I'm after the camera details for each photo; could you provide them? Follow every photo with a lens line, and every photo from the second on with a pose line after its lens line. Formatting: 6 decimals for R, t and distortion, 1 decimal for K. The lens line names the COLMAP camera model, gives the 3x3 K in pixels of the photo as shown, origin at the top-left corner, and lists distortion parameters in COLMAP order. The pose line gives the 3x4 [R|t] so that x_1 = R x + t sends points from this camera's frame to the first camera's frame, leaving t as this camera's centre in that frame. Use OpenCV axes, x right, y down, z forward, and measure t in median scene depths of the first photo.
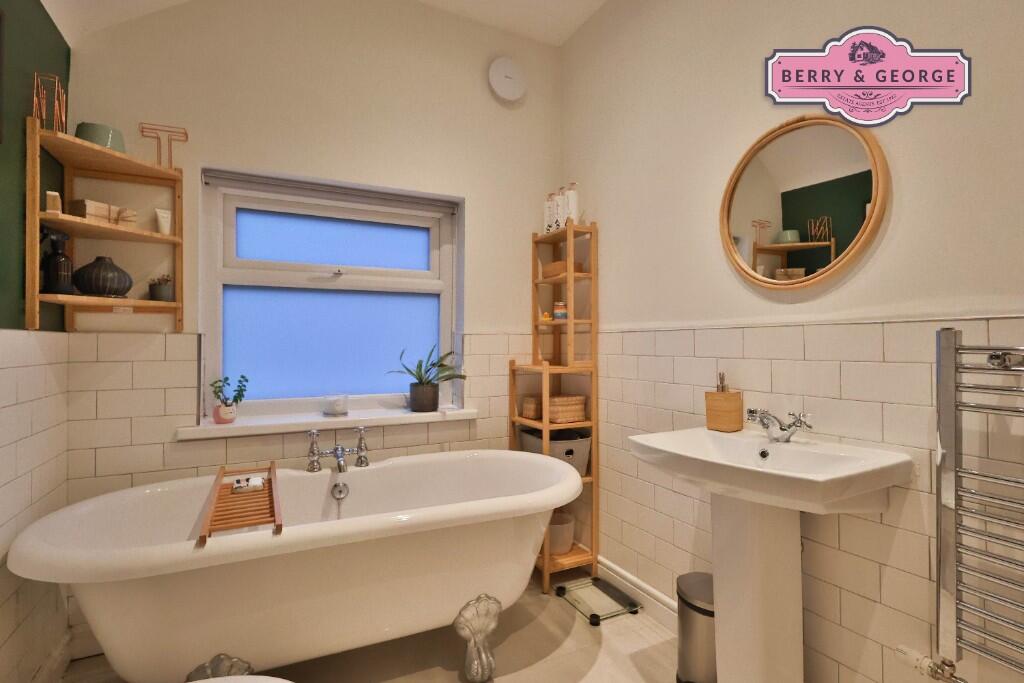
lens RADIAL K [[495.2, 0, 509.7], [0, 495.2, 340.0], [0, 0, 1]] dist [-0.002894, -0.000412]
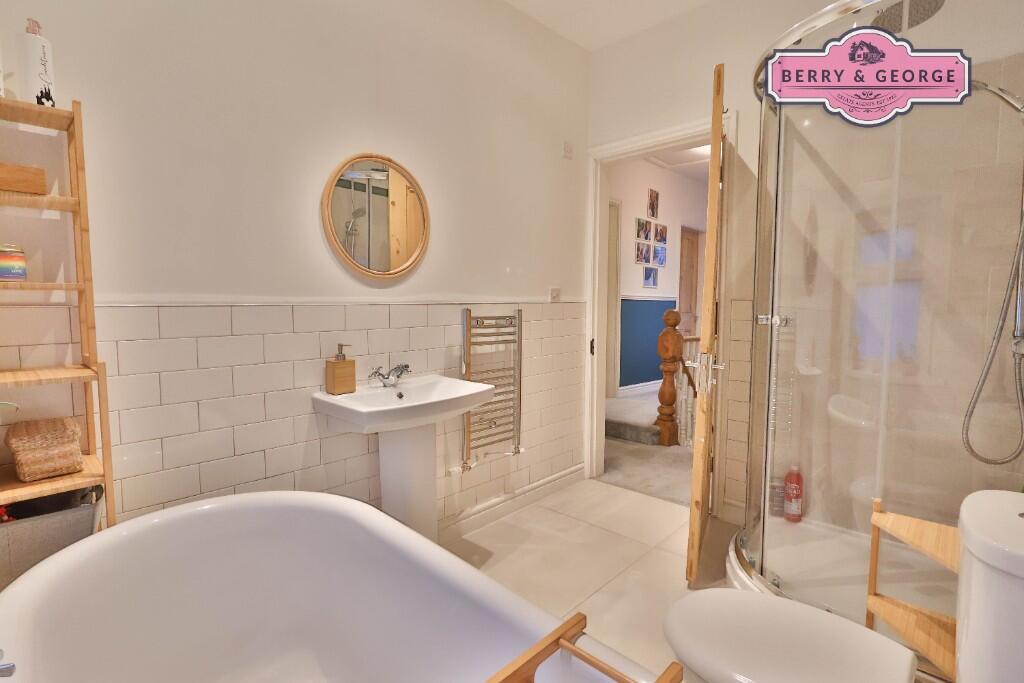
lens RADIAL K [[495.2, 0, 509.7], [0, 495.2, 340.0], [0, 0, 1]] dist [-0.002894, -0.000412]
pose [[-0.338828, -0.065930, 0.938536, -0.994725], [-0.005431, 0.997662, 0.068123, -0.029472], [-0.940833, 0.017985, -0.338393, 1.282299]]
